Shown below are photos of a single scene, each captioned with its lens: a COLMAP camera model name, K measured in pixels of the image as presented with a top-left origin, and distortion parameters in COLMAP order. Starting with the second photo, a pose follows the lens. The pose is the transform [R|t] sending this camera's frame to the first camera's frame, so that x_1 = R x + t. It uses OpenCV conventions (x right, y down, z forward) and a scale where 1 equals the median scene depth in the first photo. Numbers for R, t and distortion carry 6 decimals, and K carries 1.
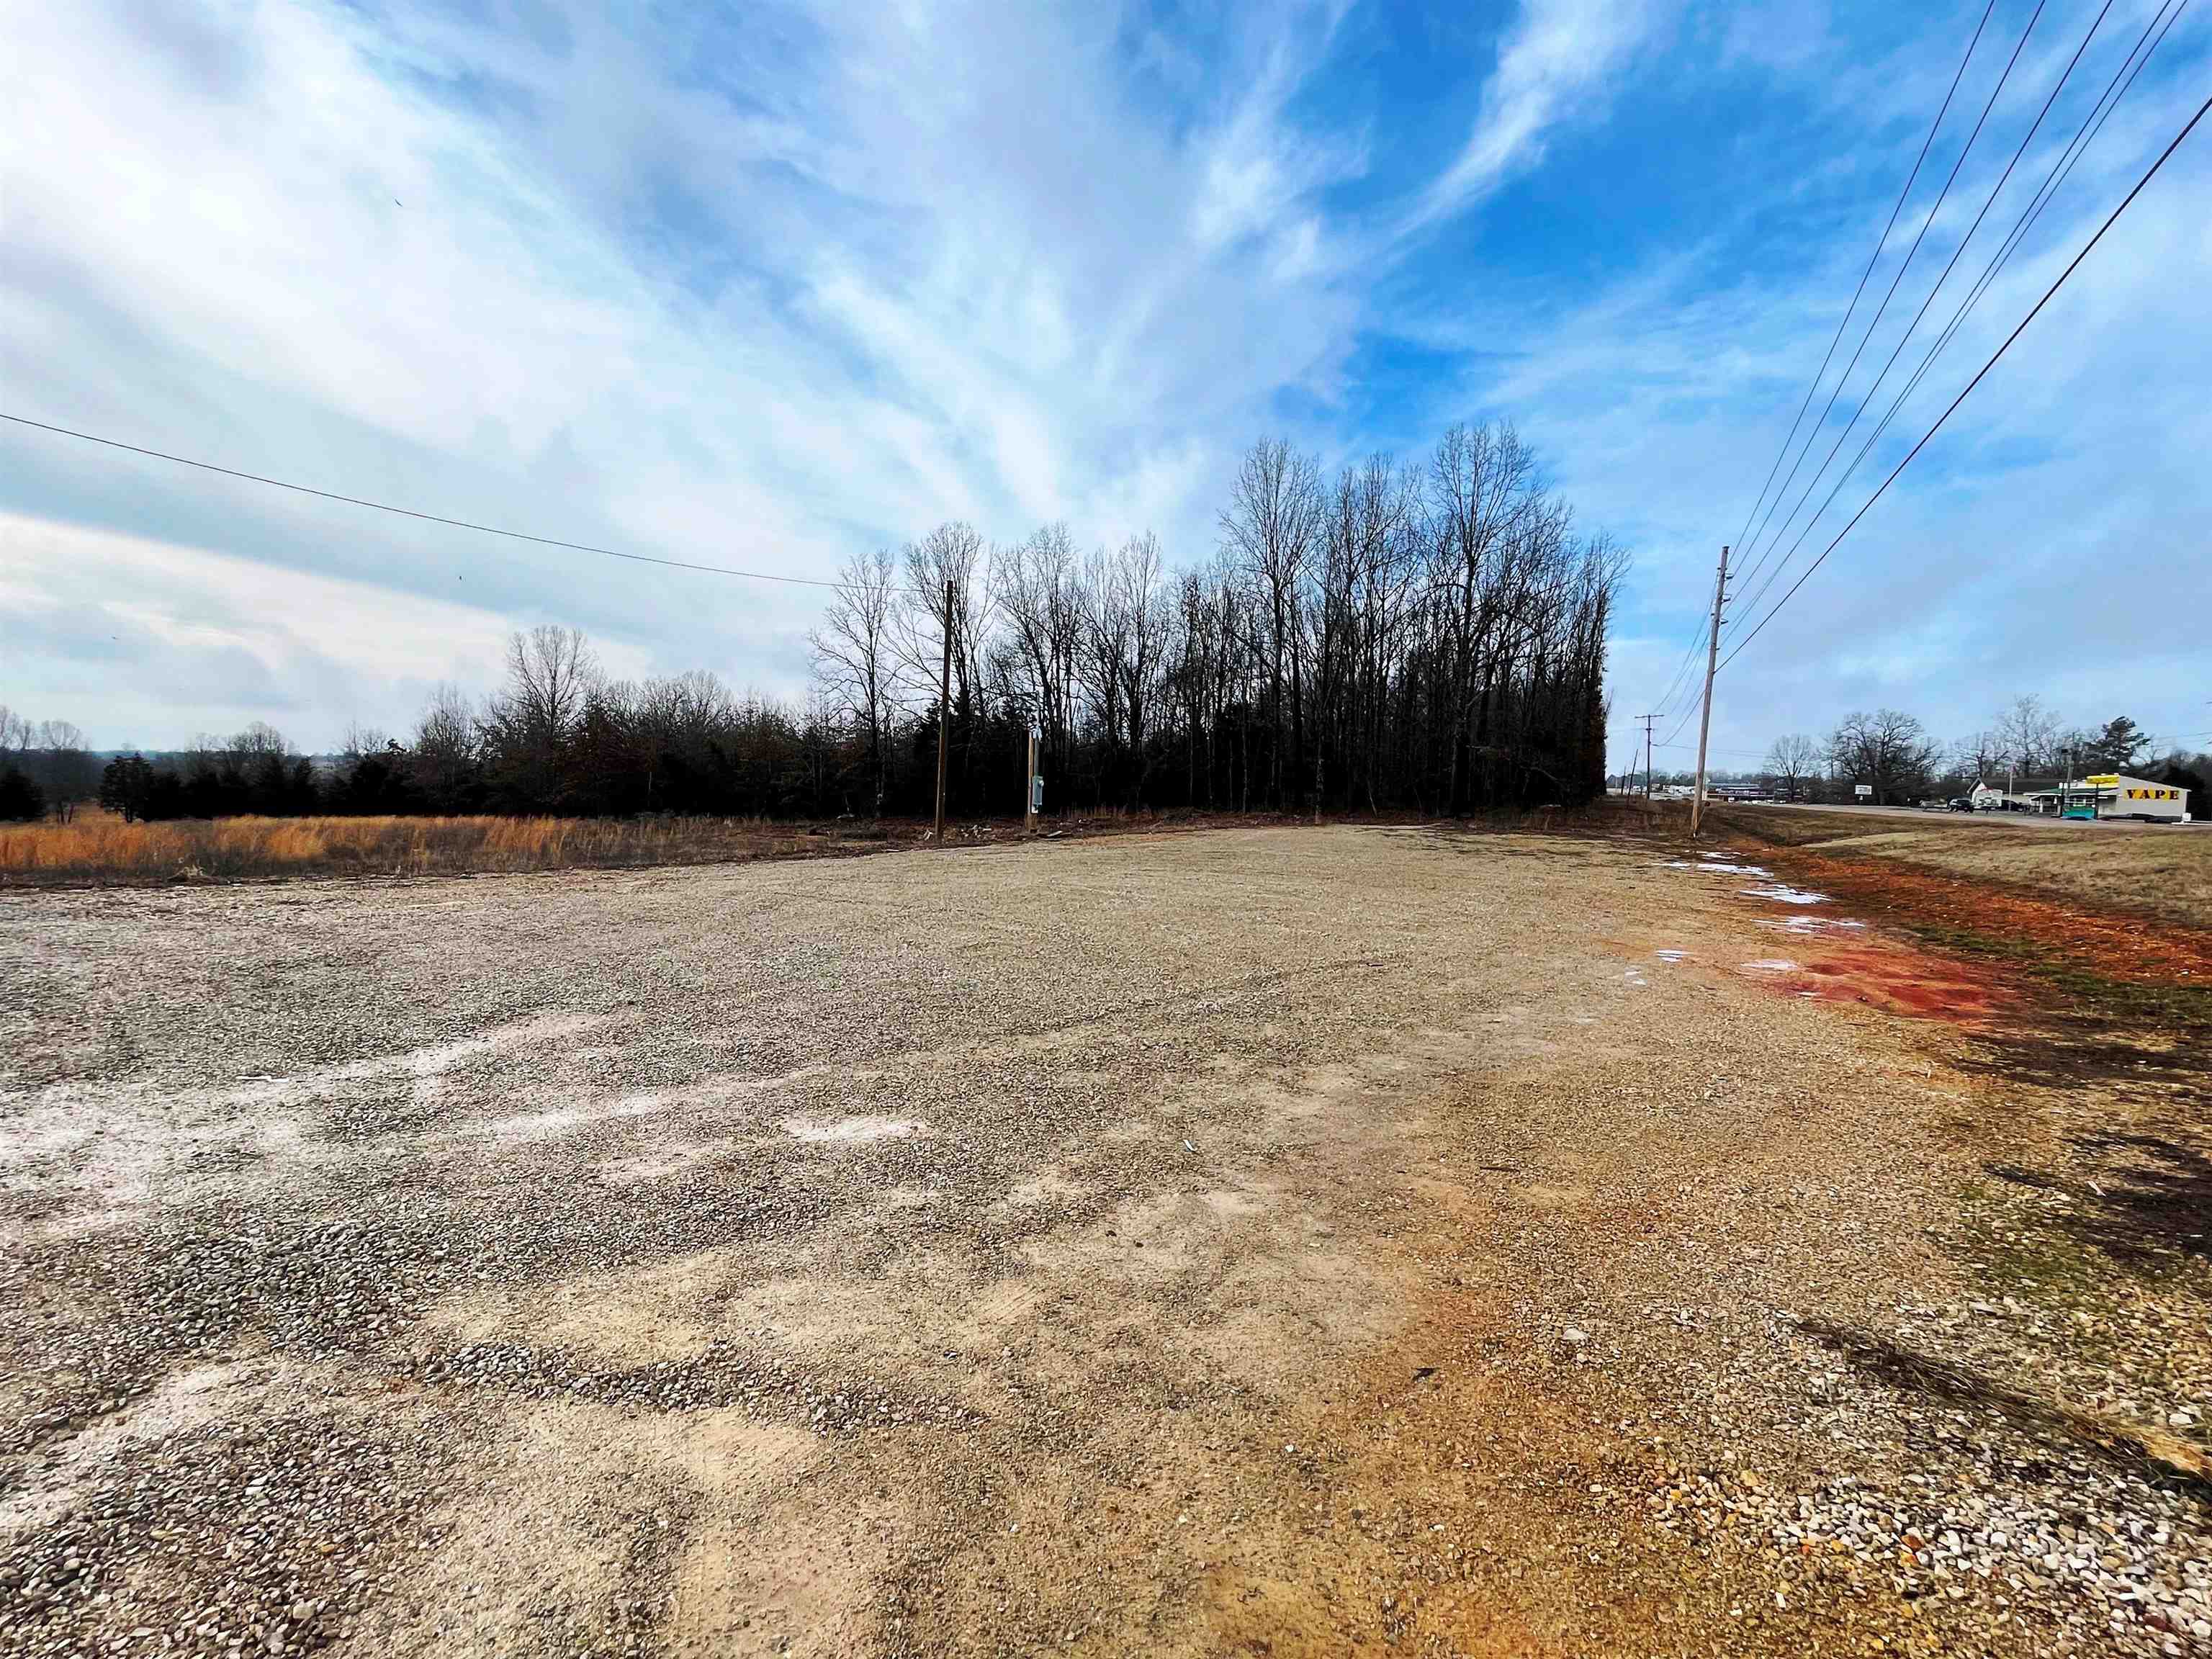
lens RADIAL K [[1023.2, 0, 1078.7], [0, 1023.2, 845.4], [0, 0, 1]] dist [-0.002010, -0.000457]
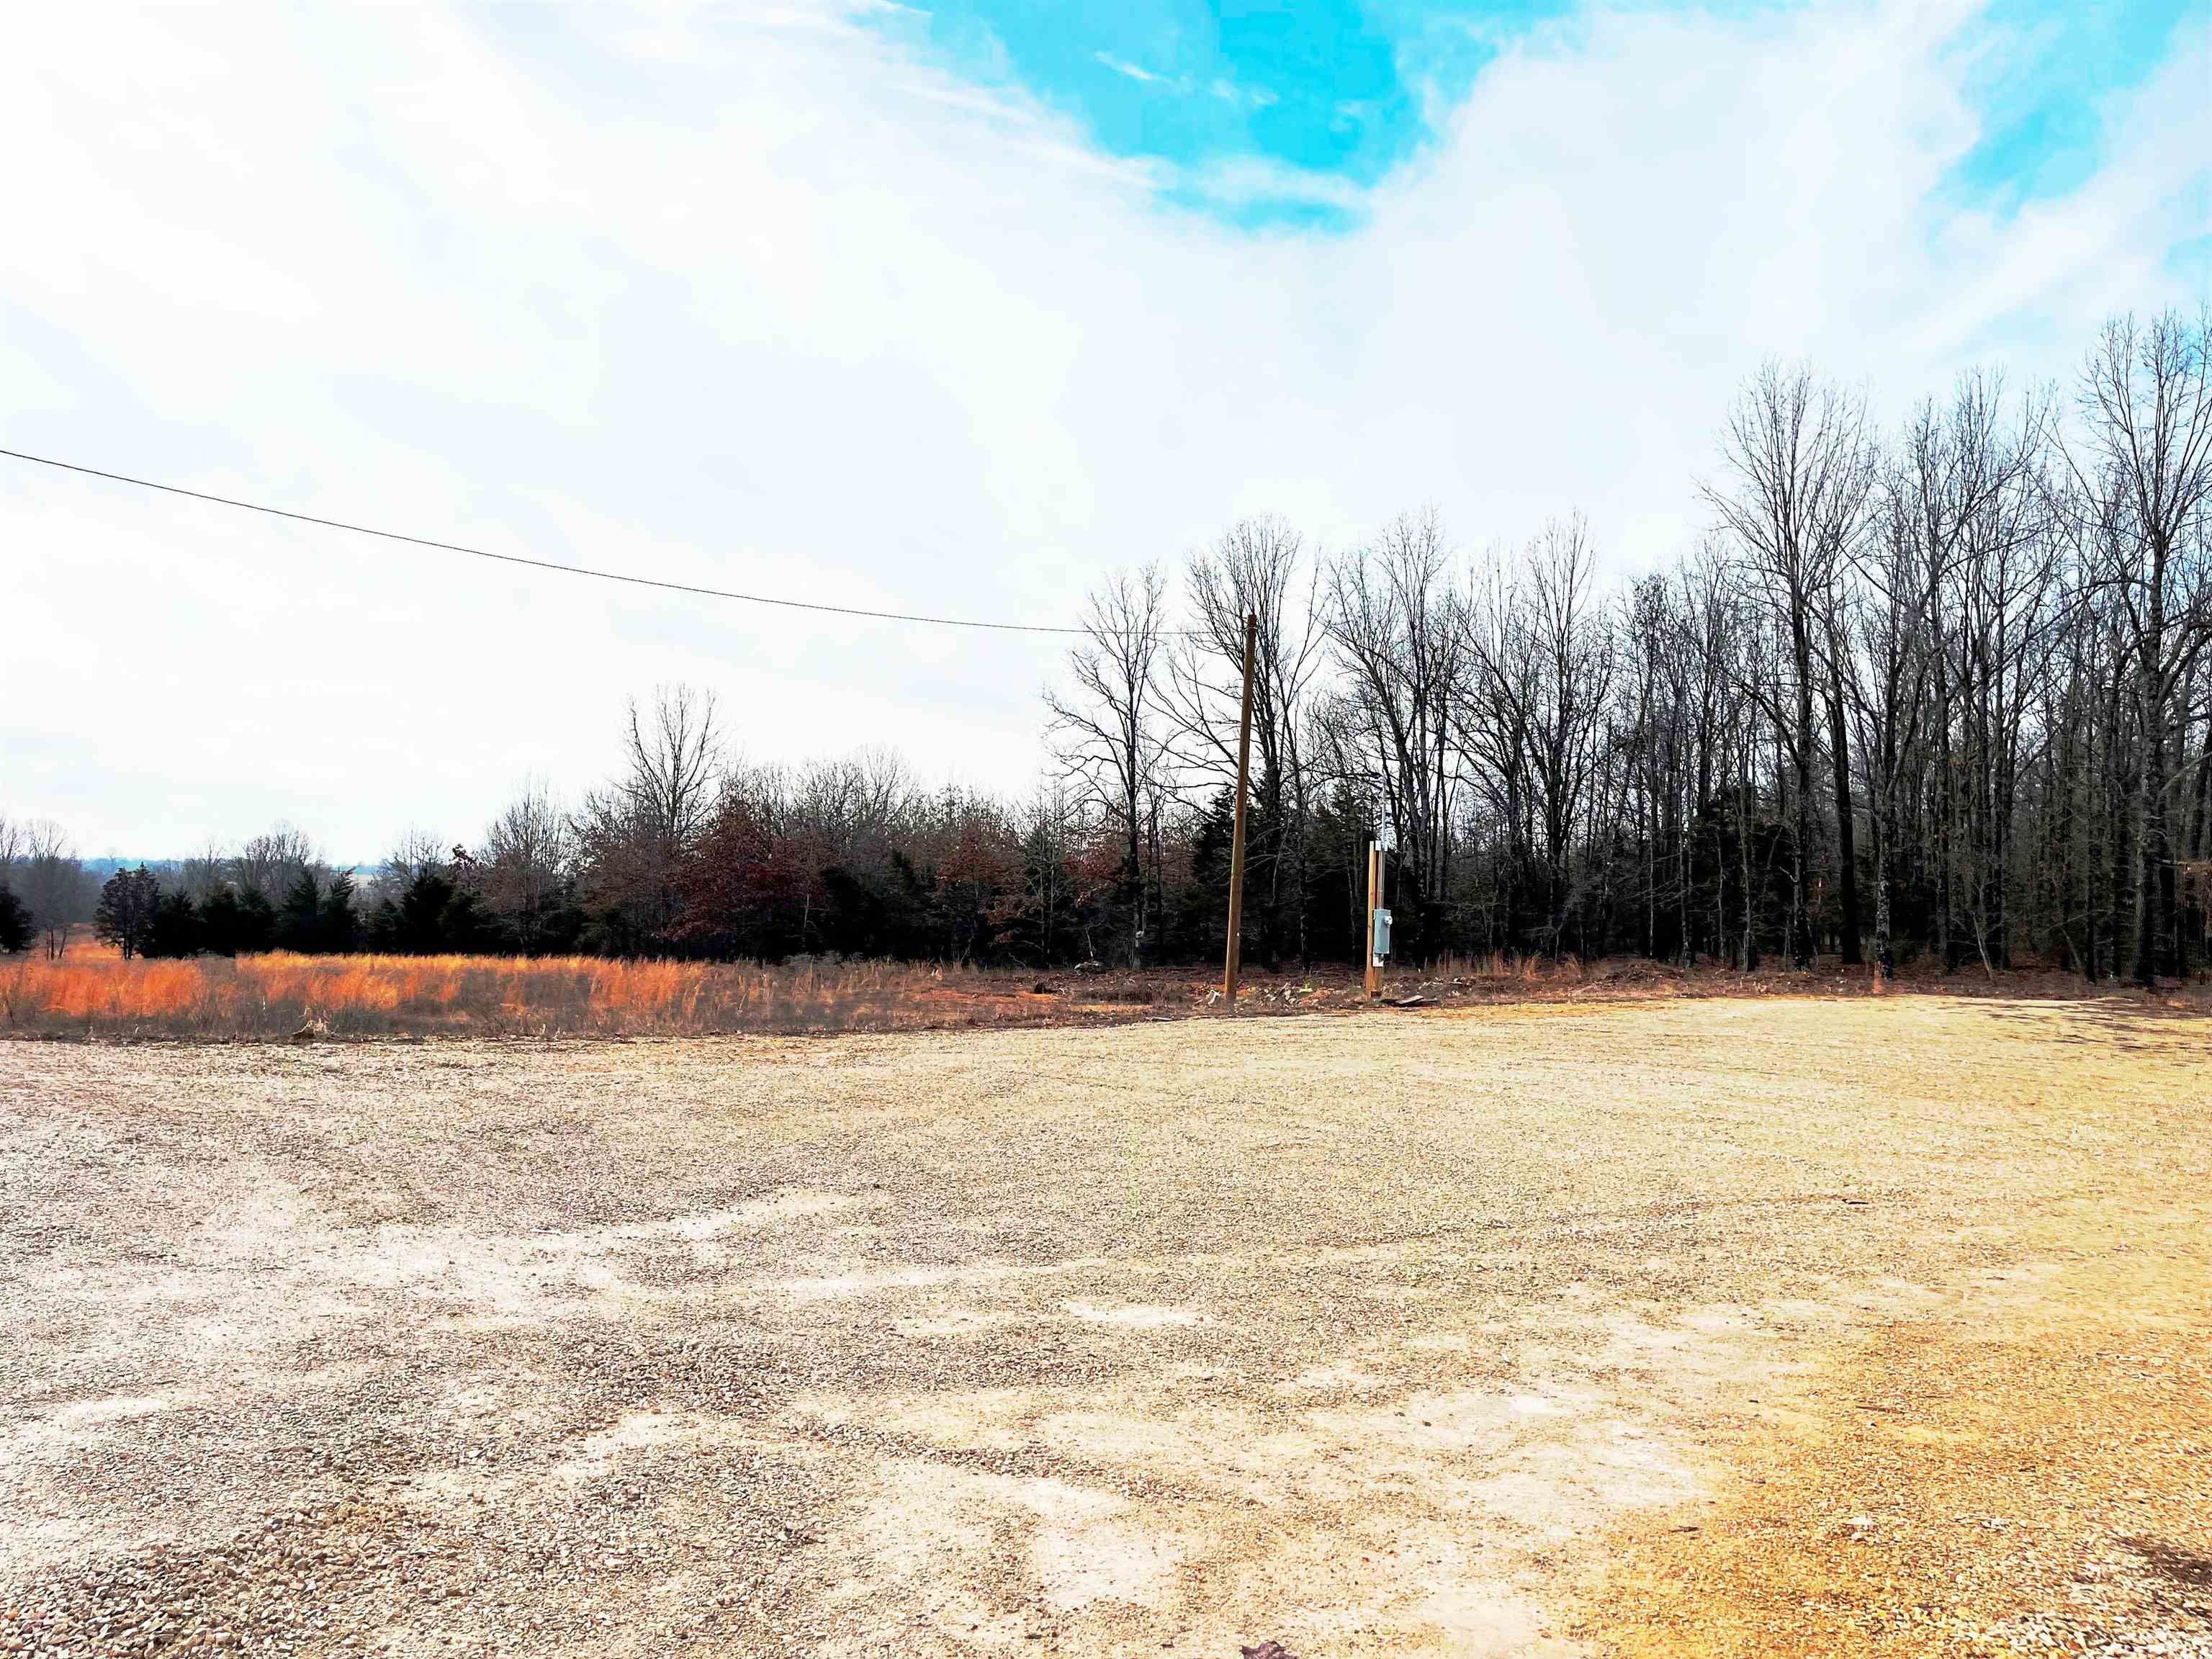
lens RADIAL K [[1682.7, 0, 1106.0], [0, 1682.7, 829.5], [0, 0, 1]] dist [0.045857, -0.008620]
pose [[0.978040, -0.000238, -0.208415, 0.006839], [-0.022600, 0.993982, -0.107190, 0.000249], [0.207186, 0.109547, 0.972149, -0.050418]]
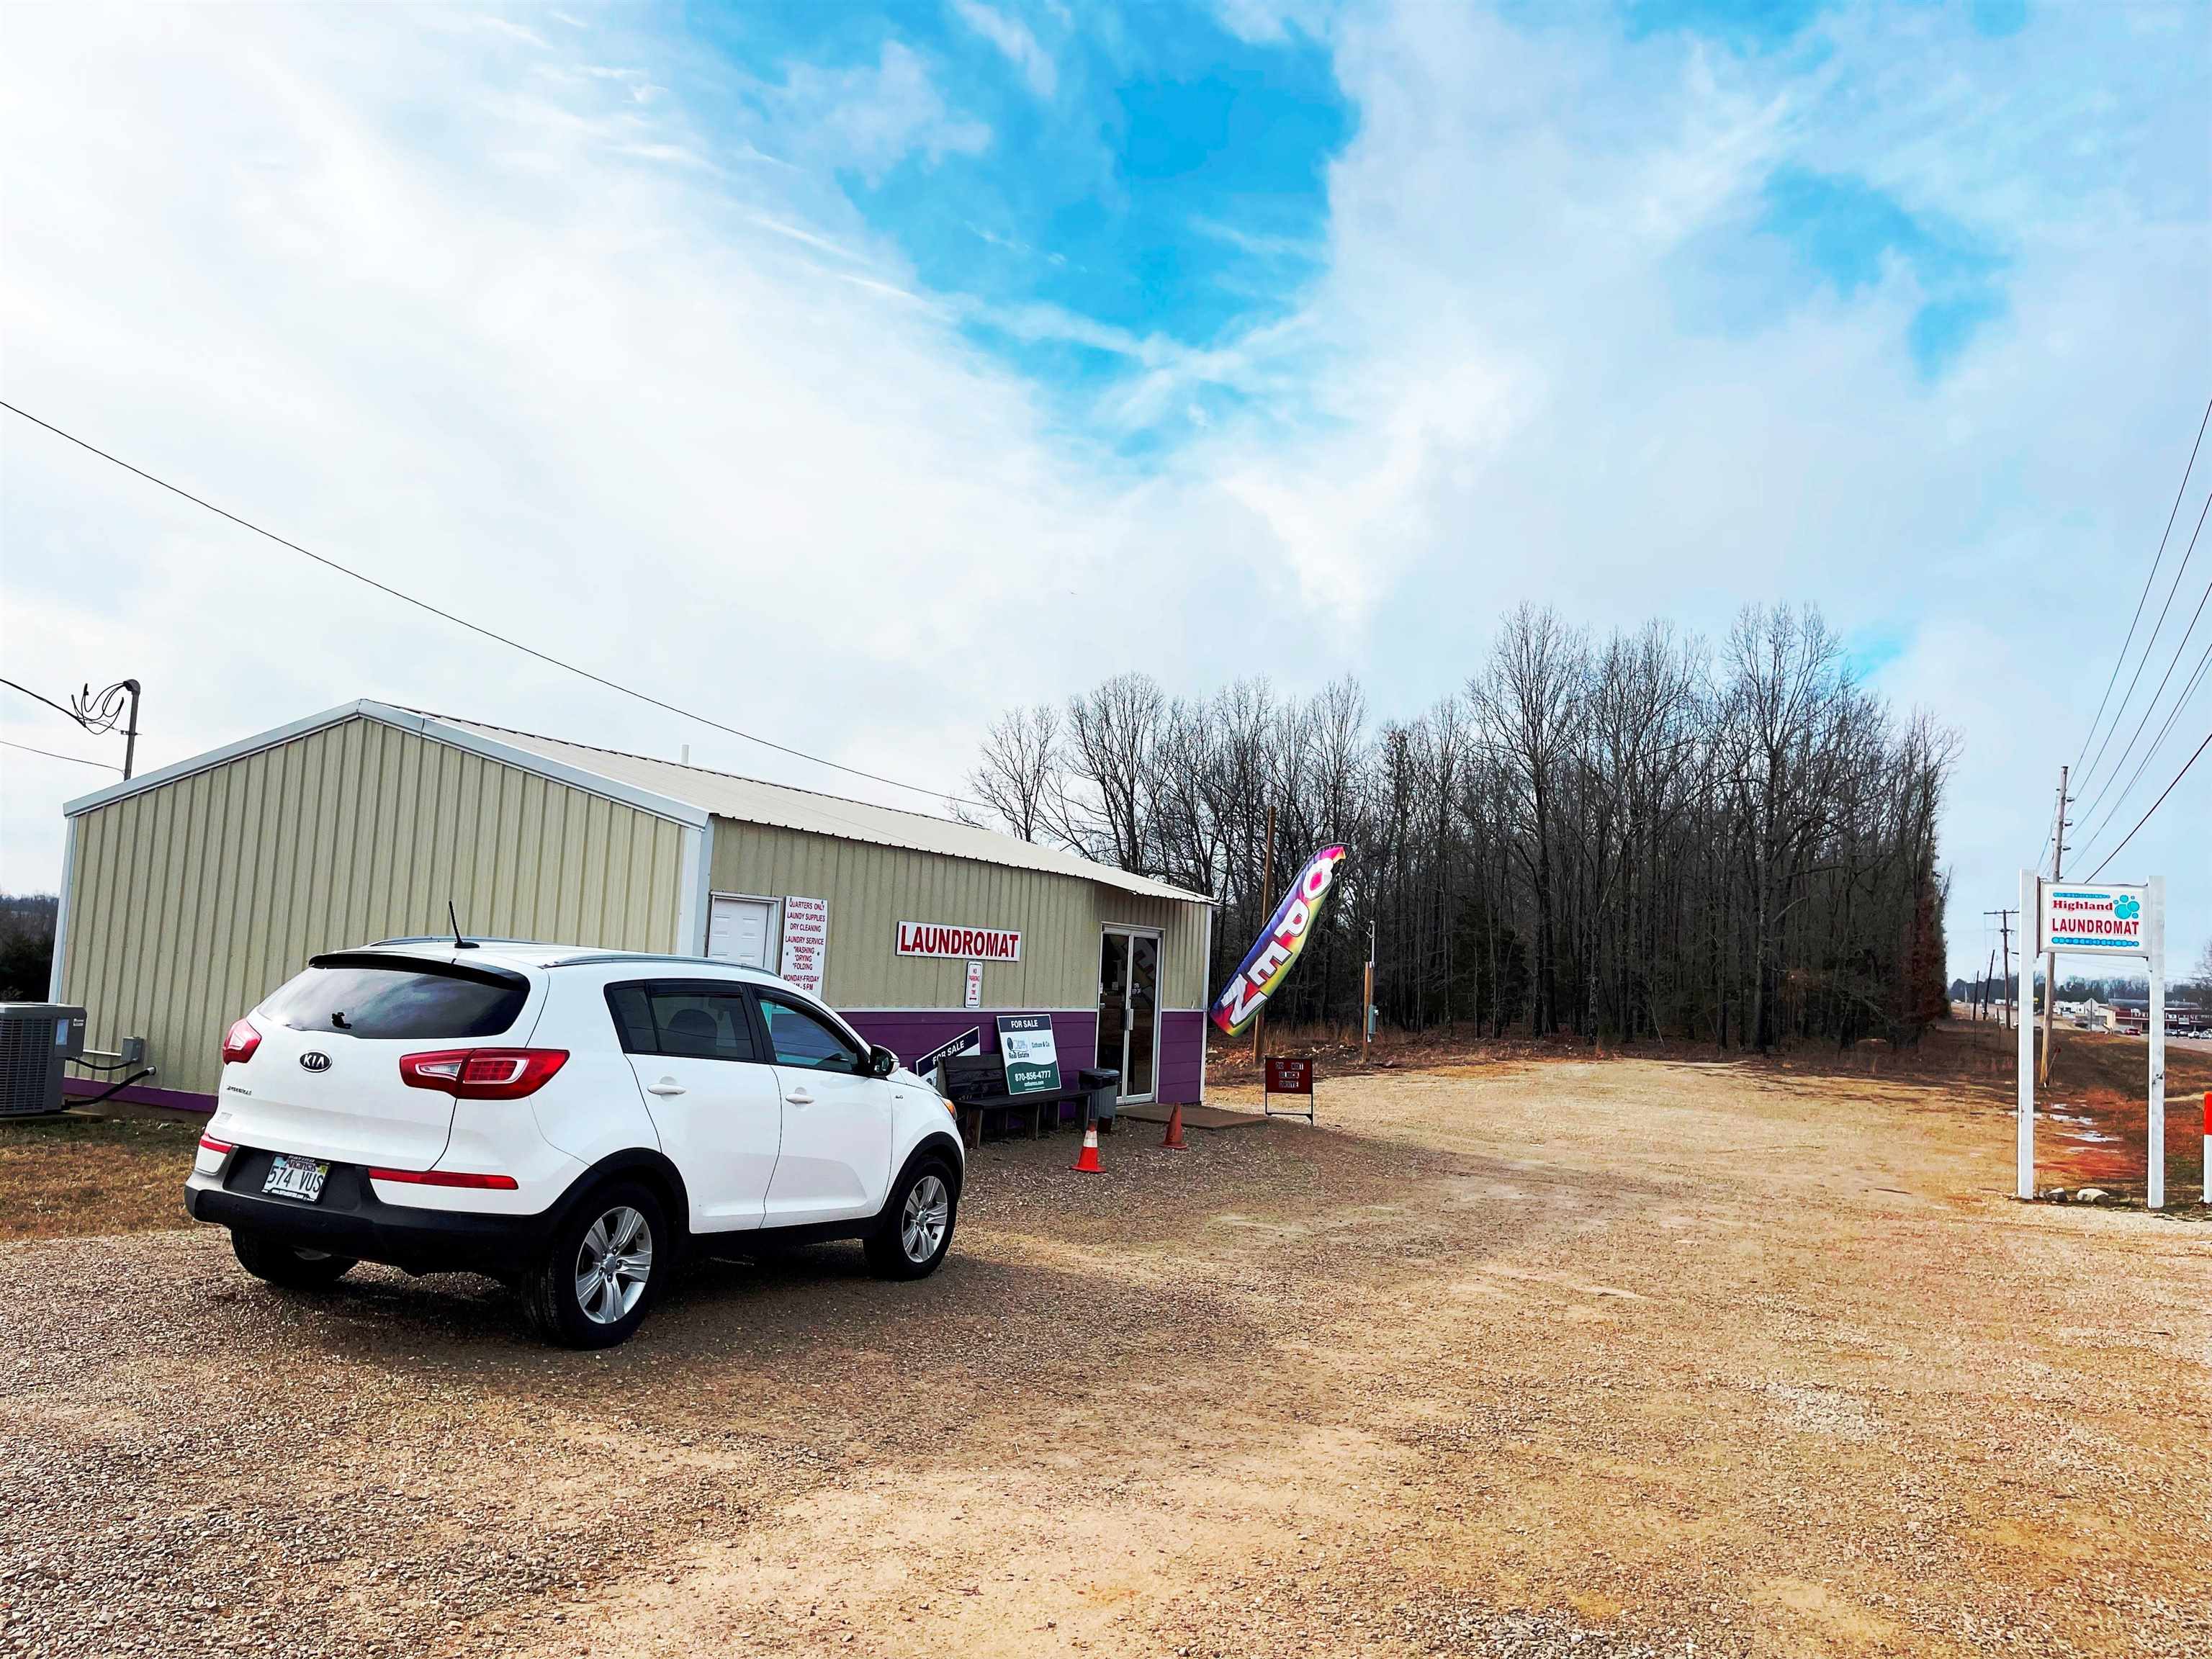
lens RADIAL K [[1650.4, 0, 1111.6], [0, 1650.4, 840.1], [0, 0, 1]] dist [0.082840, -0.097689]
pose [[0.999502, 0.029647, 0.010841, -0.220543], [-0.027880, 0.990134, -0.137322, 0.002387], [-0.014805, 0.136951, 0.990467, -0.442884]]
